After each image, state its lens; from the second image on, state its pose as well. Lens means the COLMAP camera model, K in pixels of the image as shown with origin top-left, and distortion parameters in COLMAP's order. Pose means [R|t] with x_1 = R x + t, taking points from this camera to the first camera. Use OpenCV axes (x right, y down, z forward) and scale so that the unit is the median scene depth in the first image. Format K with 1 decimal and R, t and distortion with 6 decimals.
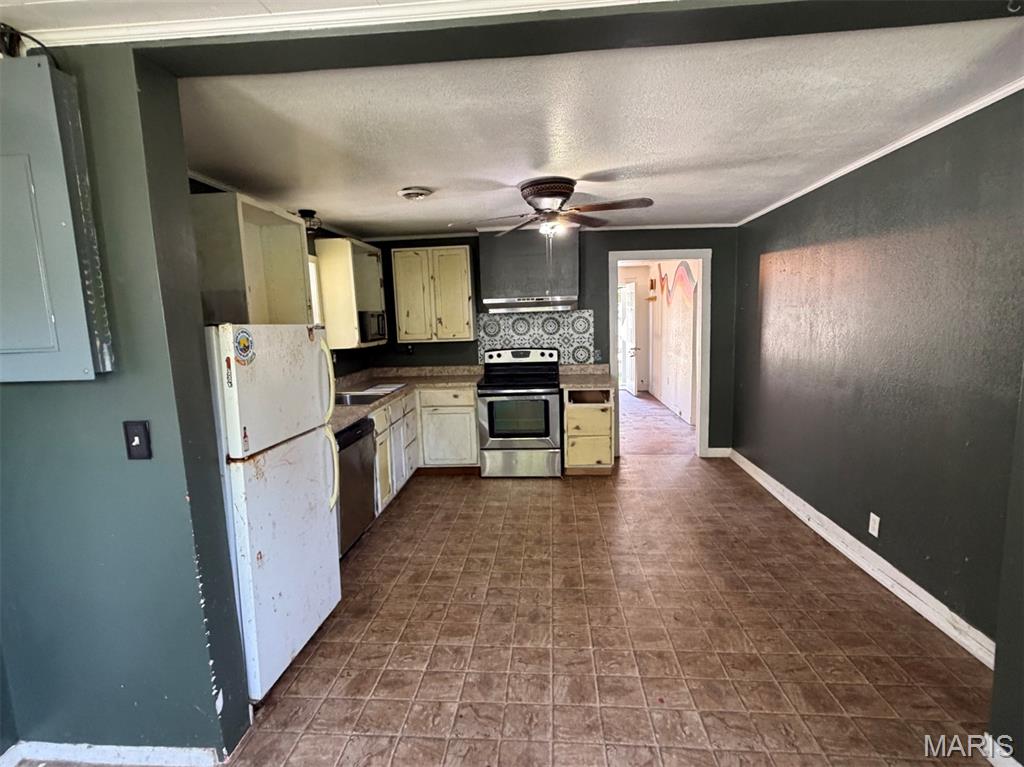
lens RADIAL K [[513.0, 0, 511.9], [0, 513.0, 383.3], [0, 0, 1]] dist [0.000066, 0.000155]
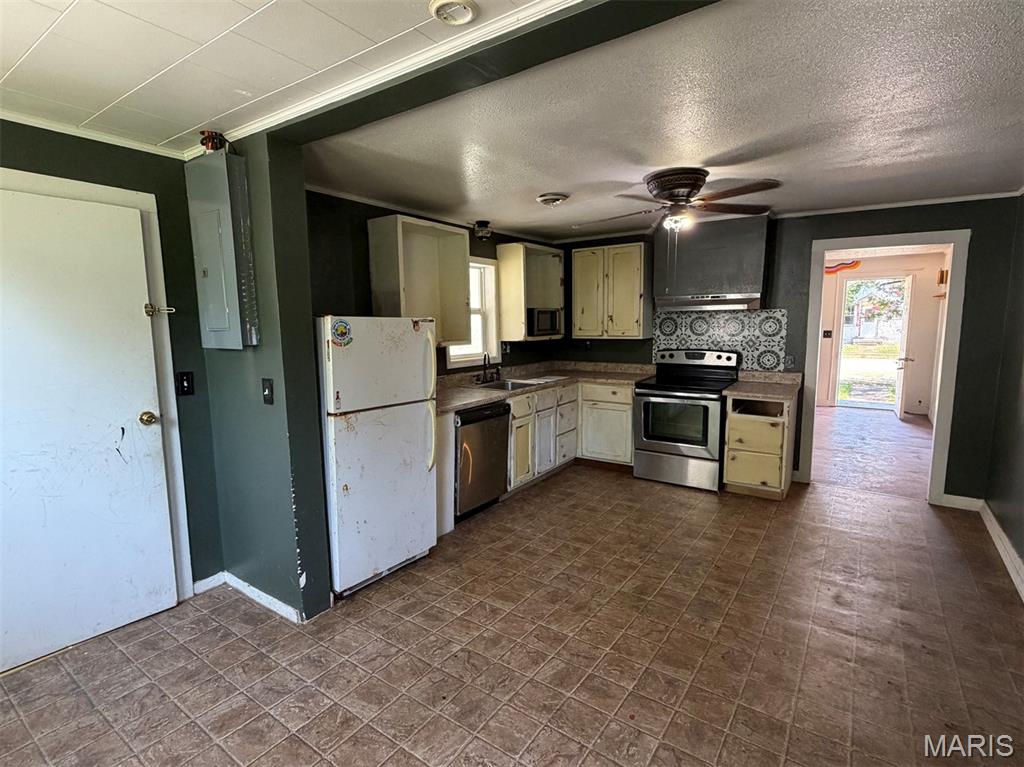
lens RADIAL K [[513.0, 0, 505.6], [0, 513.0, 387.0], [0, 0, 1]] dist [0.000066, 0.000155]
pose [[0.855777, 0.089043, -0.509624, 0.318786], [-0.082608, 0.995957, 0.035298, -0.006711], [0.510706, 0.011892, 0.859673, 0.028088]]
